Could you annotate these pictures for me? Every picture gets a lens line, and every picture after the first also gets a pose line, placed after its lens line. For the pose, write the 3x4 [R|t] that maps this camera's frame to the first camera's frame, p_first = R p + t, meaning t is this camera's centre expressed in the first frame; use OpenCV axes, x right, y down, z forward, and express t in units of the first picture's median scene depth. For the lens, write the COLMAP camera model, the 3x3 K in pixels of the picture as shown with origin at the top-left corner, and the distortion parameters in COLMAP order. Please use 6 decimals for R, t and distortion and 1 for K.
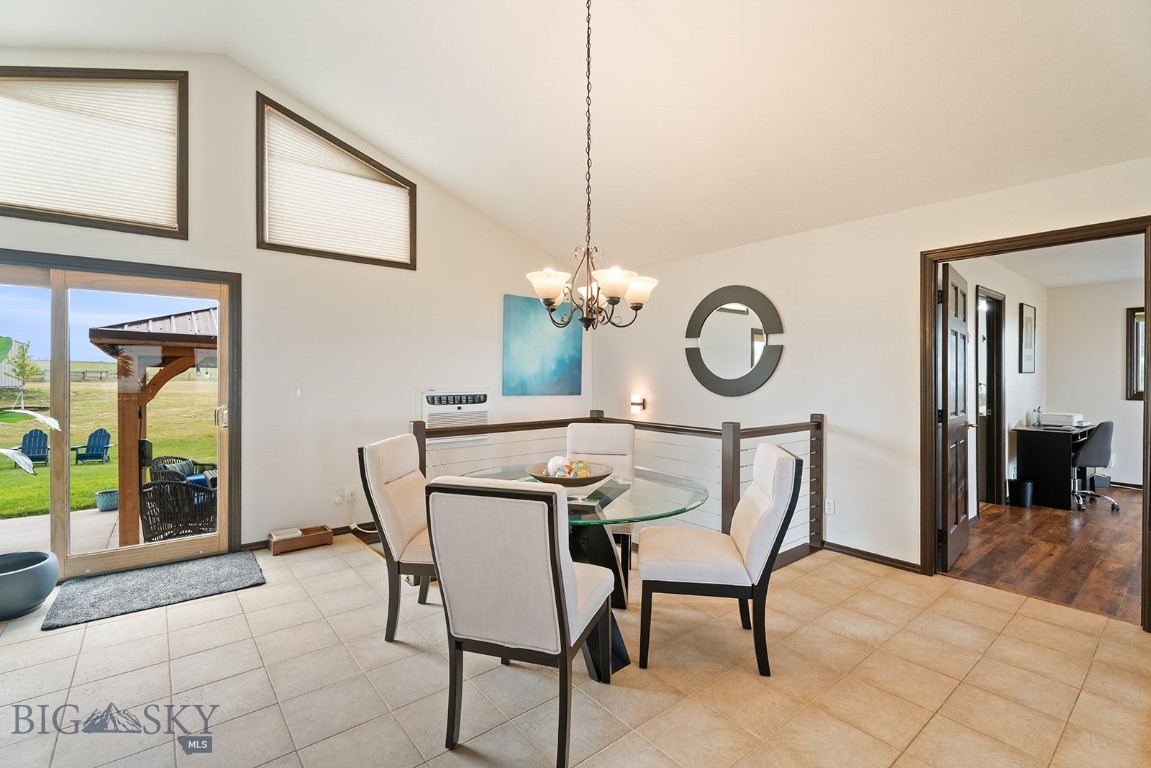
lens RADIAL K [[522.6, 0, 568.9], [0, 522.6, 376.2], [0, 0, 1]] dist [0.003107, -0.001387]
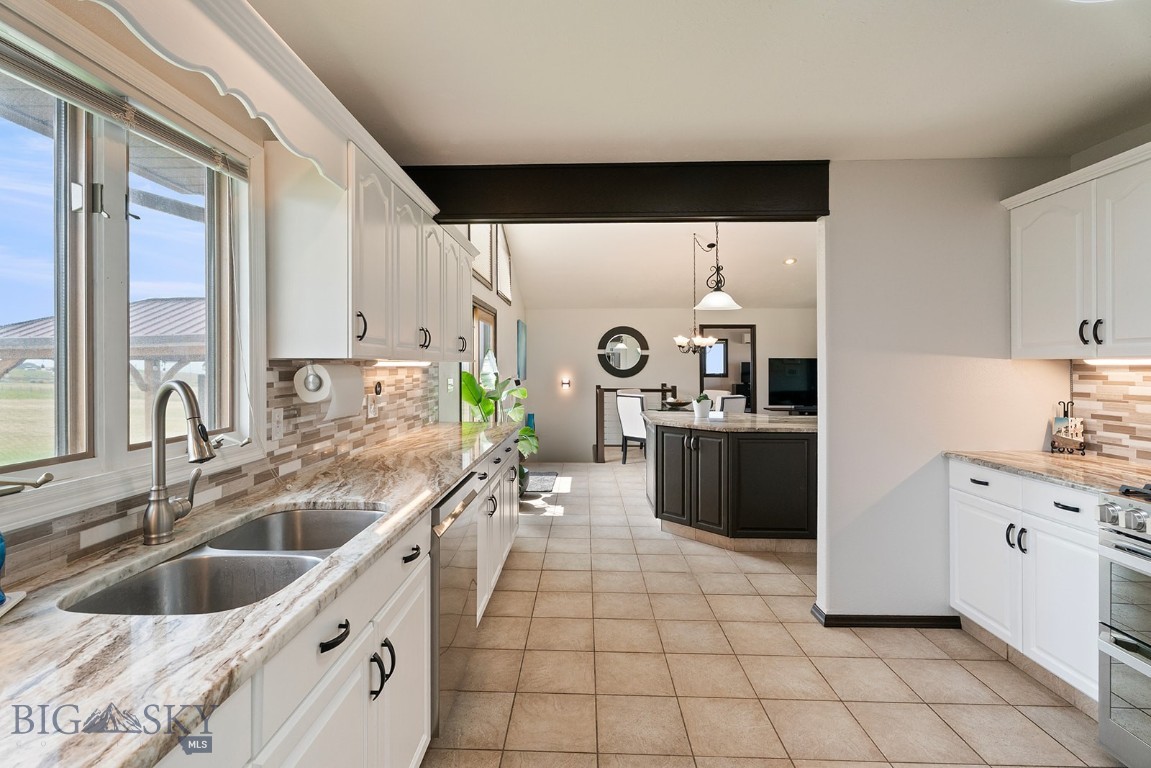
lens RADIAL K [[522.6, 0, 570.4], [0, 522.6, 364.7], [0, 0, 1]] dist [0.003107, -0.001387]
pose [[0.656997, 0.000424, 0.753893, -1.563815], [0.001396, 0.999997, -0.001780, -0.011428], [-0.753892, 0.002222, 0.656994, -0.272922]]
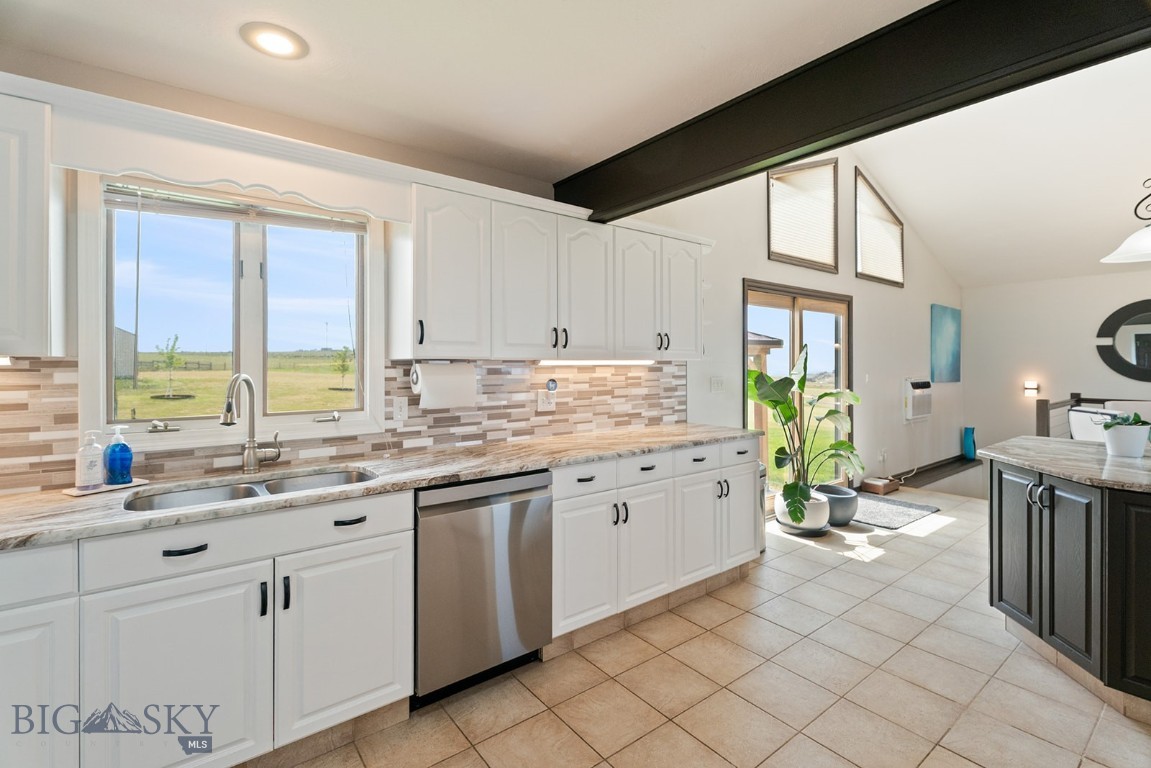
lens RADIAL K [[522.6, 0, 580.7], [0, 522.6, 360.9], [0, 0, 1]] dist [0.003107, -0.001387]
pose [[0.999761, -0.003529, -0.021591, -1.183159], [0.003381, 0.999970, -0.006910, -0.011435], [0.021615, 0.006836, 0.999743, -0.380141]]
